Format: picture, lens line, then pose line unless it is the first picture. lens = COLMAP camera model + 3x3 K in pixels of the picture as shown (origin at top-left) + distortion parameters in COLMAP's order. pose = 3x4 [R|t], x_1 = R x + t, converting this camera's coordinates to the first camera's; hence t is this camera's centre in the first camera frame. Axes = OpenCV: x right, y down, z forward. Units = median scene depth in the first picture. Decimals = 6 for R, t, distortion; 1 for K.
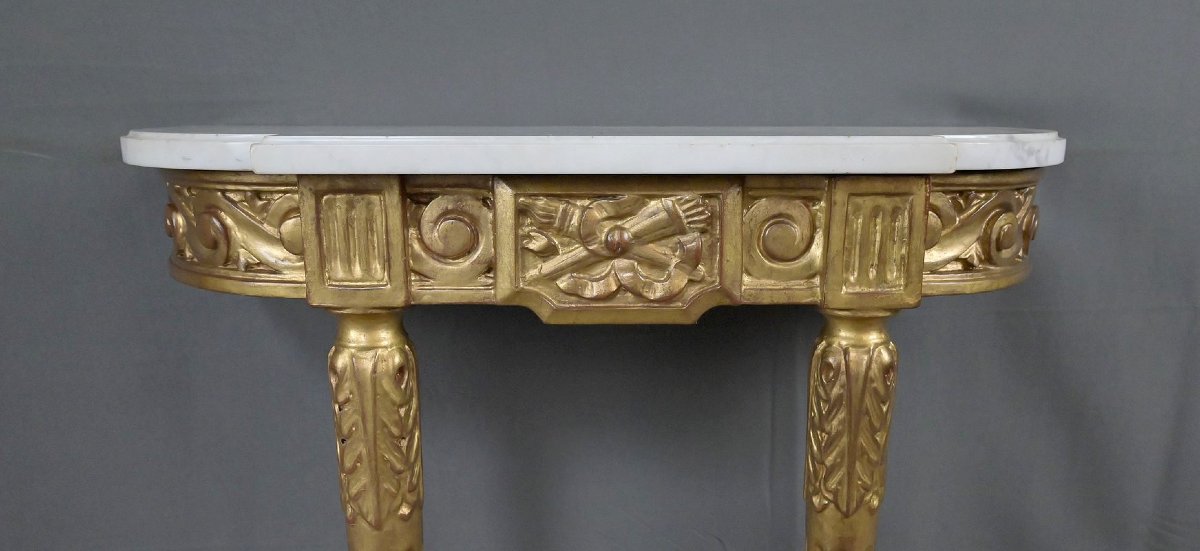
lens RADIAL K [[944.5, 0, 621.5], [0, 944.5, 358.7], [0, 0, 1]] dist [-0.003039, 0.007922]
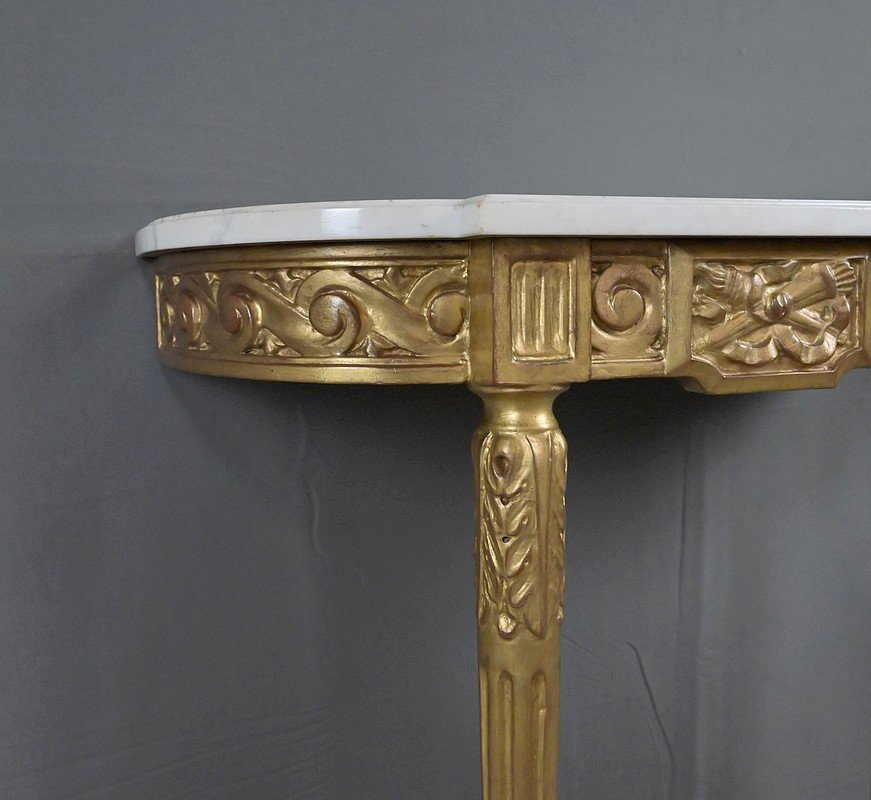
lens RADIAL K [[984.3, 0, 406.8], [0, 984.3, 396.5], [0, 0, 1]] dist [0.004030, 0.000000]
pose [[0.956165, -0.048304, 0.288817, -0.668144], [0.090650, 0.986678, -0.135088, 0.073452], [-0.278444, 0.155348, 0.947806, 0.129156]]
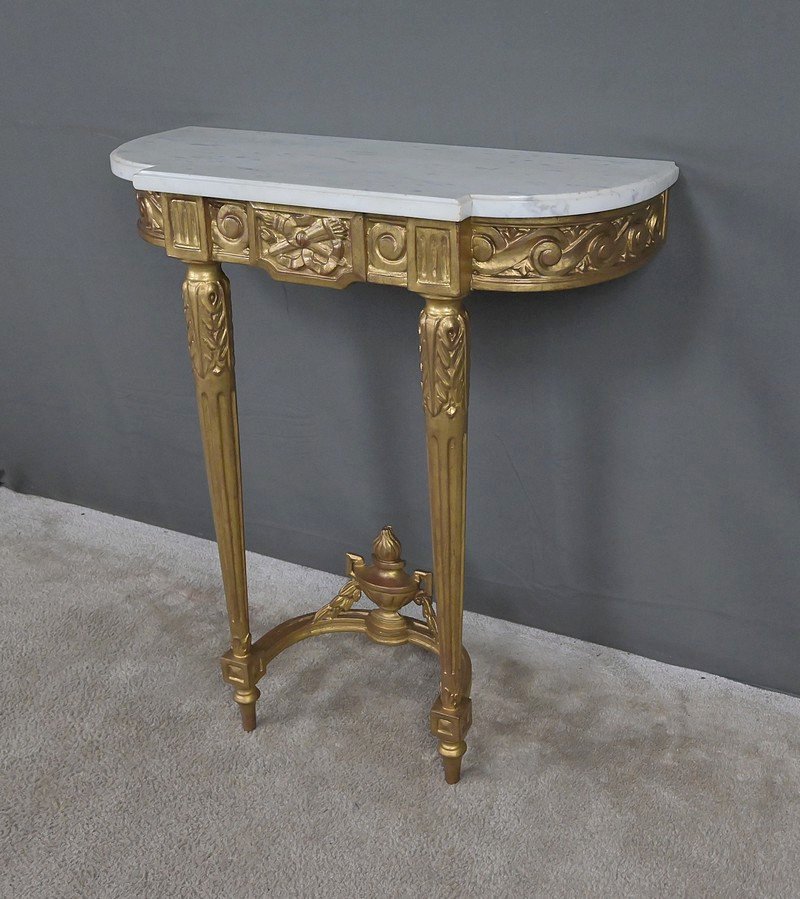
lens RADIAL K [[1061.4, 0, 425.0], [0, 1061.4, 458.7], [0, 0, 1]] dist [-0.000489, 0.000000]
pose [[0.890811, 0.191828, -0.411896, 1.091439], [-0.111893, 0.971208, 0.210320, -0.165327], [0.440382, -0.141267, 0.886627, -0.737966]]
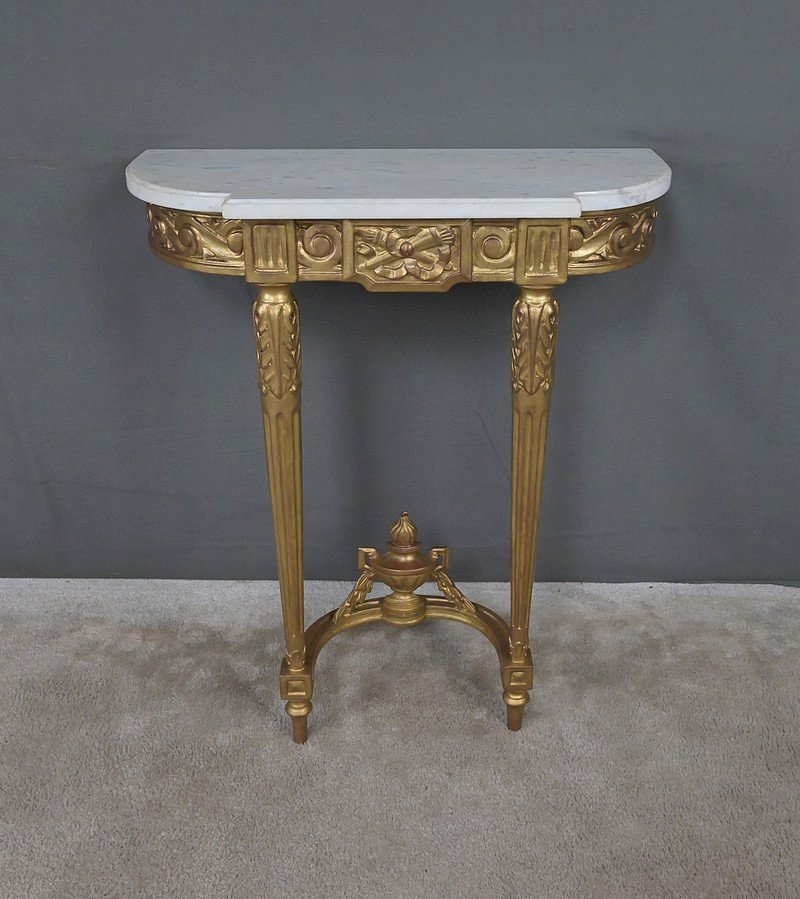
lens RADIAL K [[1081.0, 0, 403.4], [0, 1081.0, 444.1], [0, 0, 1]] dist [0.001985, 0.000000]
pose [[0.999419, 0.011531, -0.032079, 0.062754], [-0.005251, 0.981895, 0.189355, -0.147603], [0.033682, -0.189077, 0.981385, -1.190326]]
